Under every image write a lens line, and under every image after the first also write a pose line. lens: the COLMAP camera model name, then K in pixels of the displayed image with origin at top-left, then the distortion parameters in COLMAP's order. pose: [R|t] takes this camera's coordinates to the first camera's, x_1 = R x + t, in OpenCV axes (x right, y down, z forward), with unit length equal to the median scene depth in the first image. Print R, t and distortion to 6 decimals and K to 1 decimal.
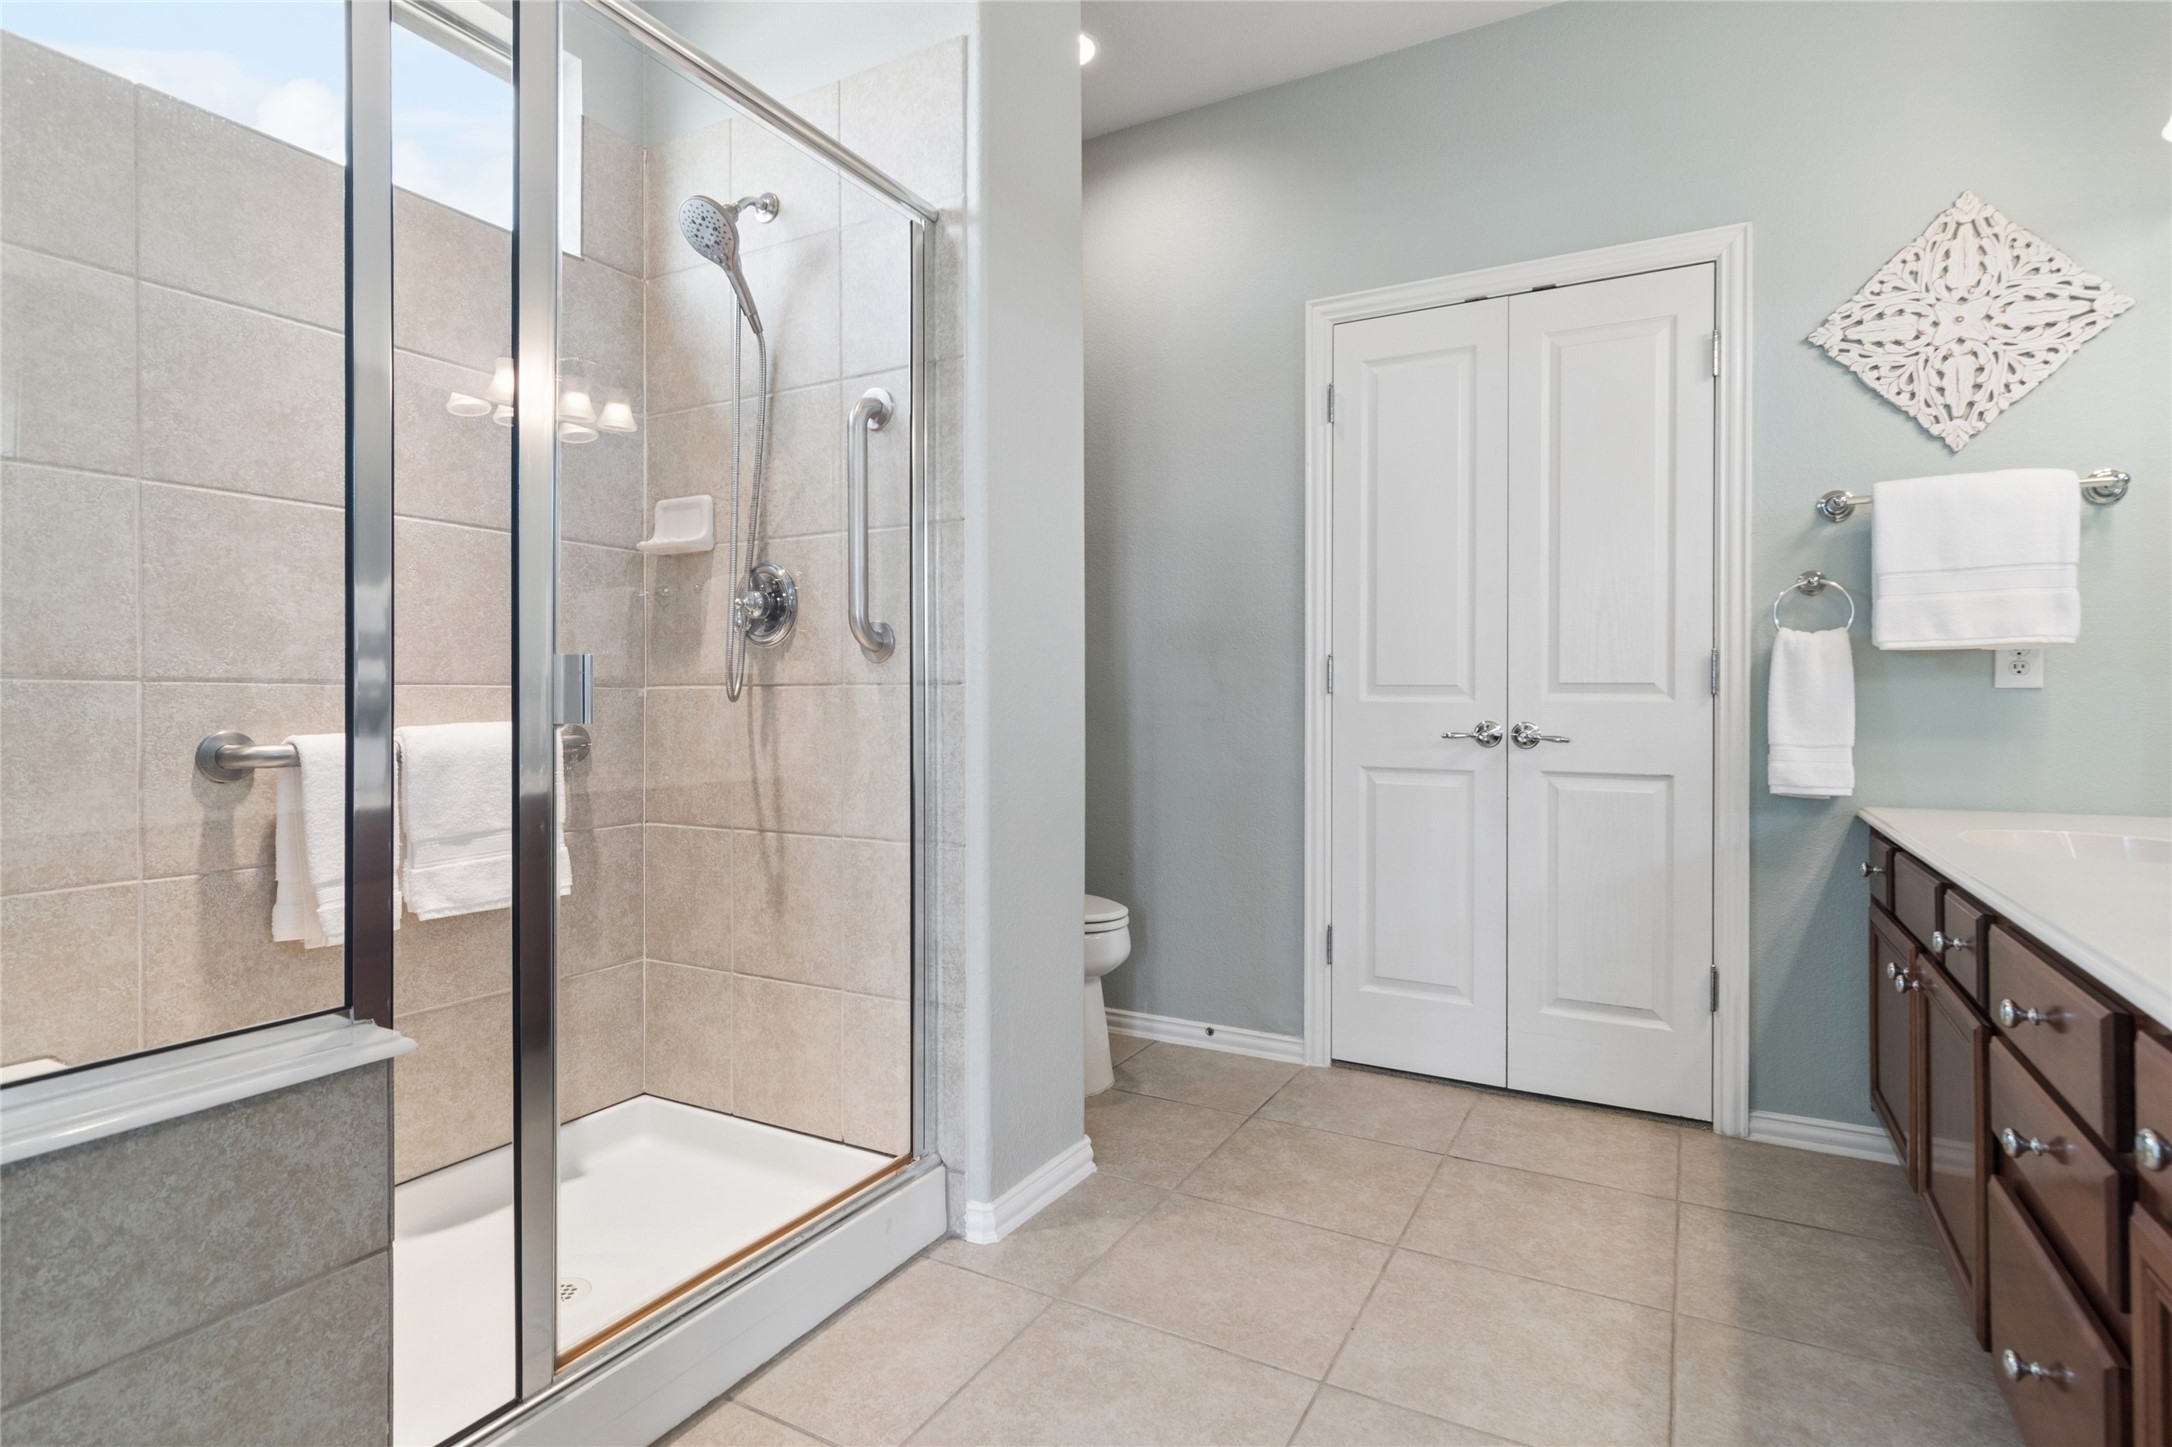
lens RADIAL K [[1082.4, 0, 1108.7], [0, 1082.4, 713.9], [0, 0, 1]] dist [0.003677, 0.002359]
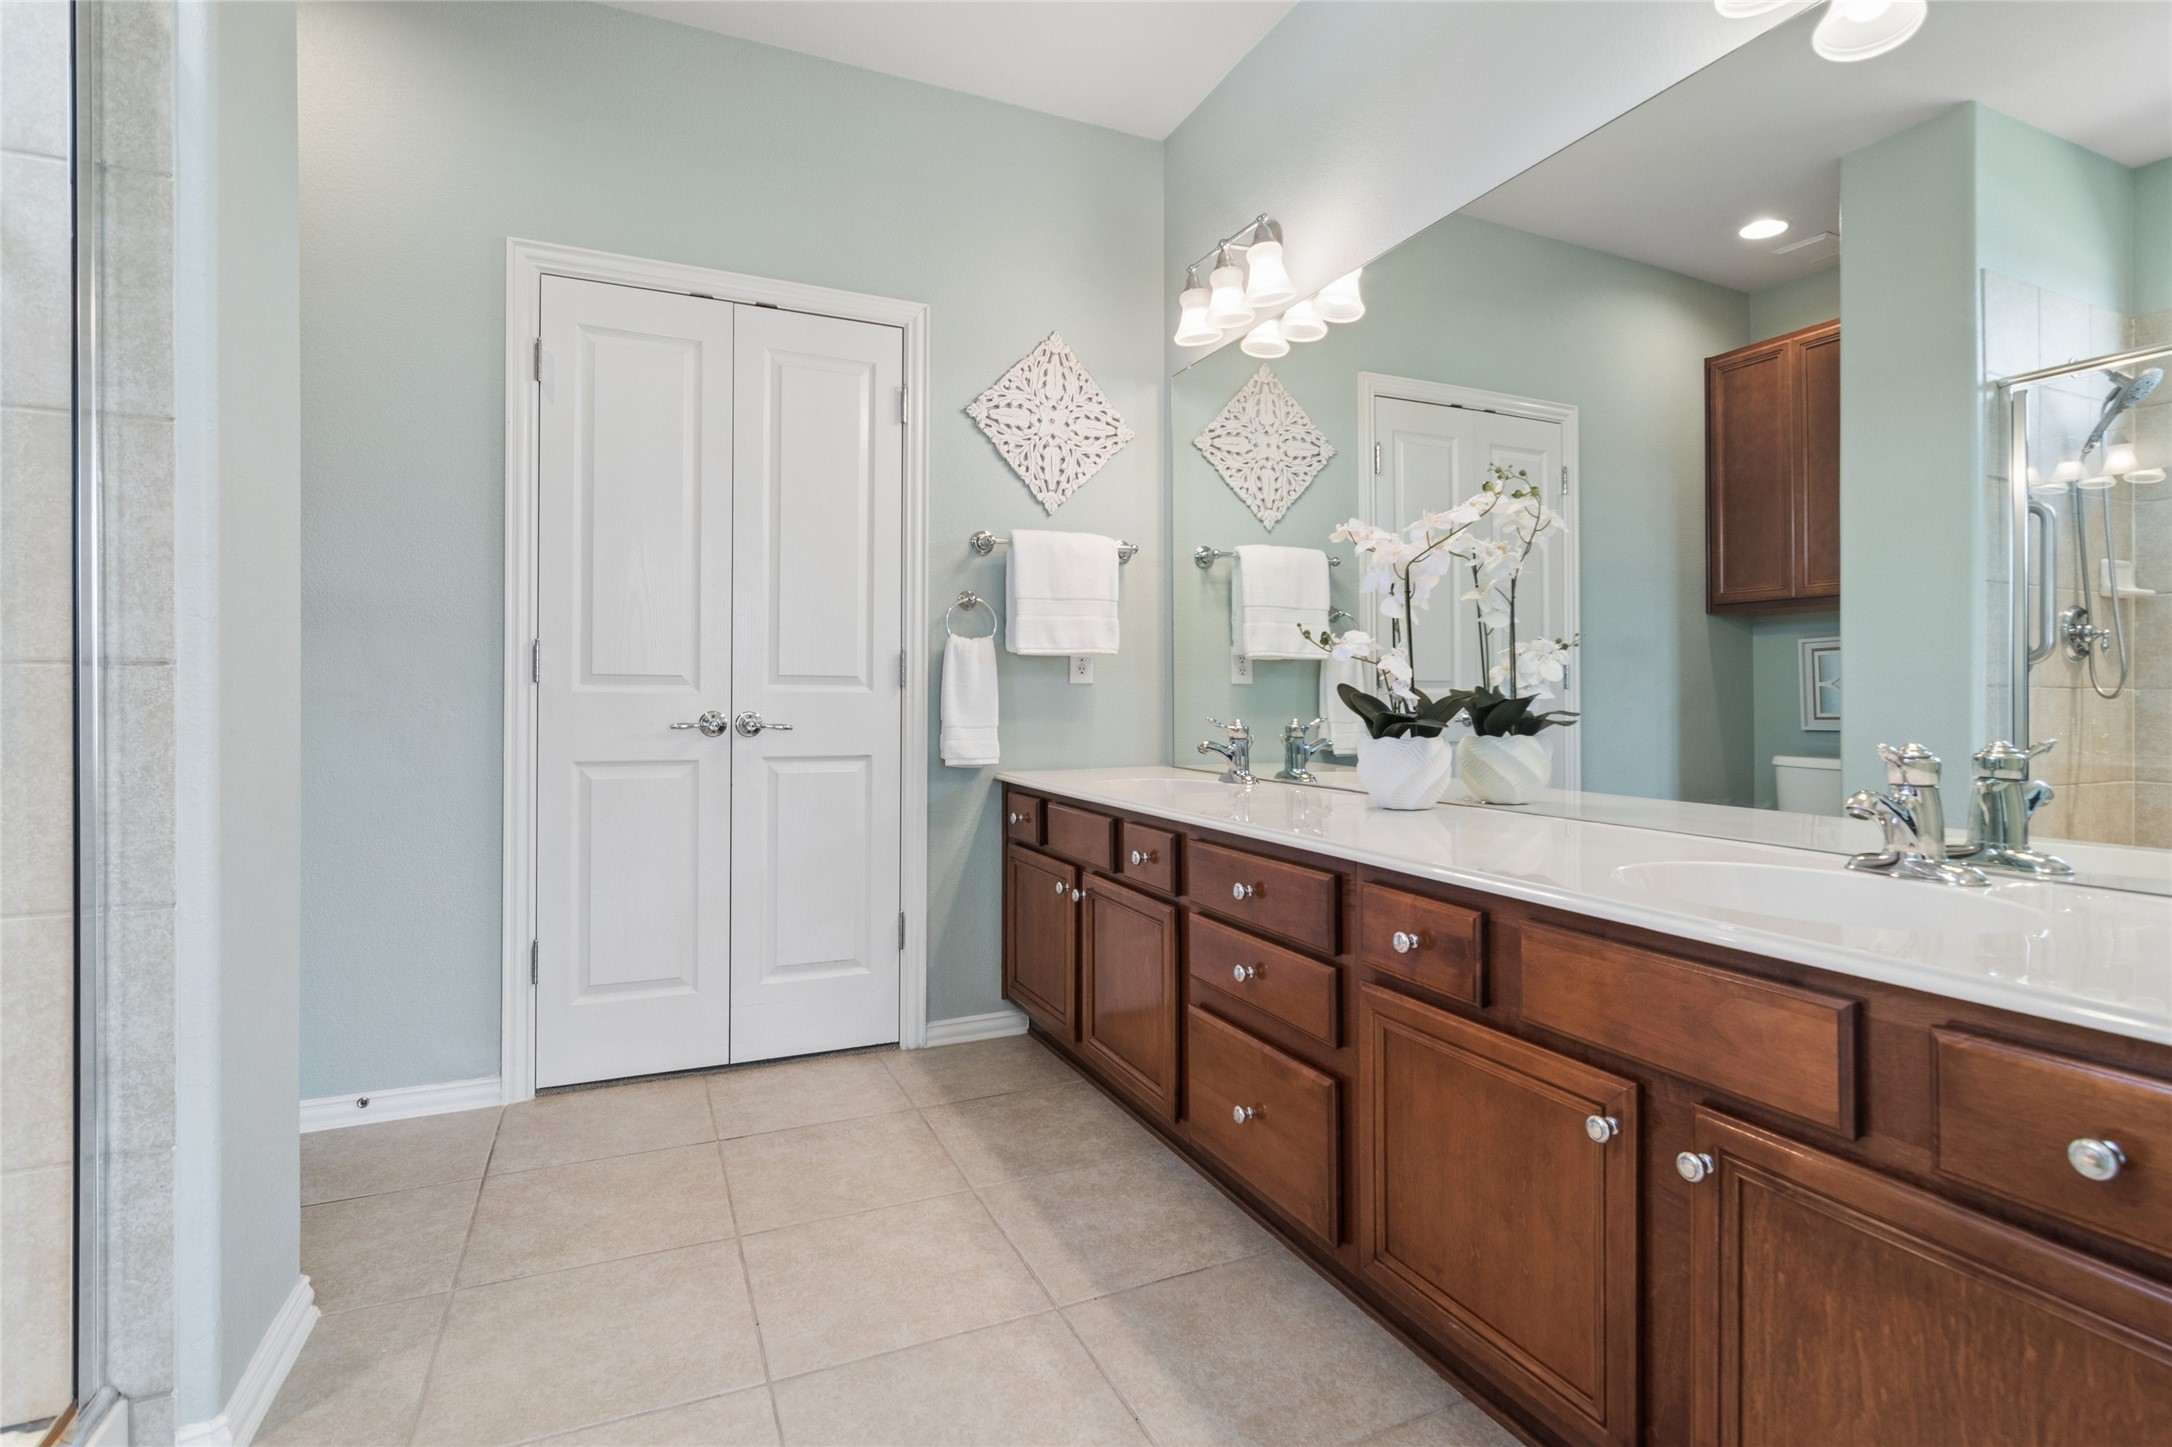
lens RADIAL K [[1057.1, 0, 1096.2], [0, 1057.1, 703.9], [0, 0, 1]] dist [0.001182, 0.002050]
pose [[0.607252, -0.006386, 0.794484, -0.276653], [0.006211, 0.999975, 0.003290, -0.001514], [-0.794485, 0.002937, 0.607276, 0.128315]]
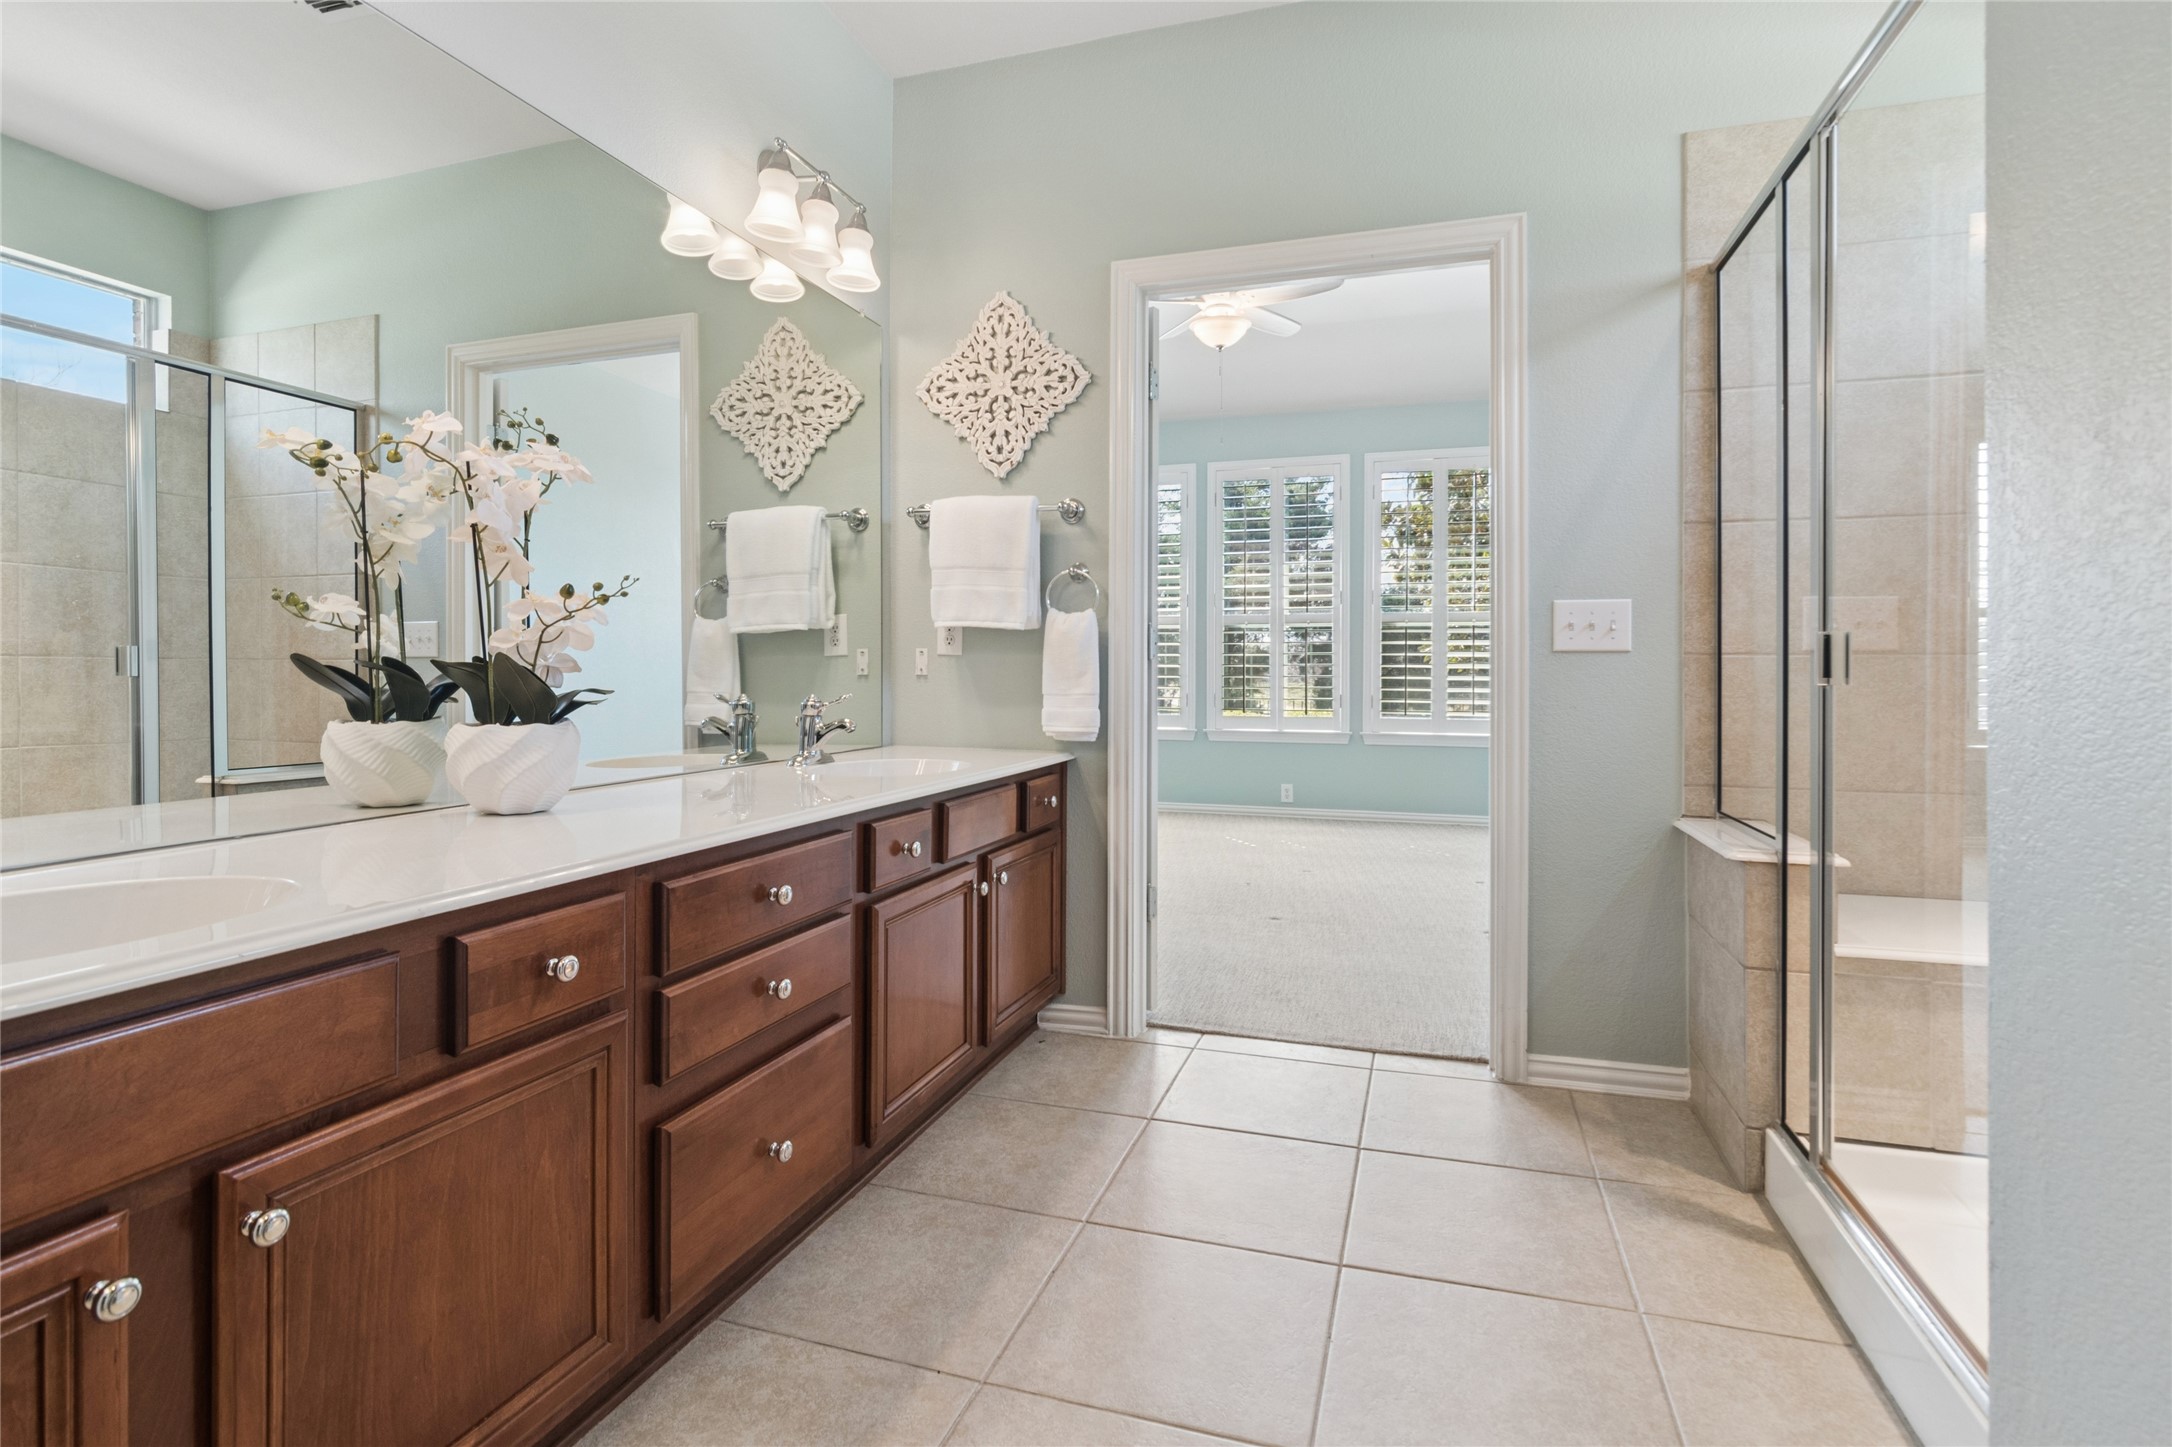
lens RADIAL K [[1057.1, 0, 1096.2], [0, 1057.1, 703.9], [0, 0, 1]] dist [0.001182, 0.002050]
pose [[-0.982749, 0.007789, -0.184782, 0.373093], [0.001957, 0.999495, 0.031724, -0.003322], [0.184936, 0.030815, -0.982267, 1.284108]]
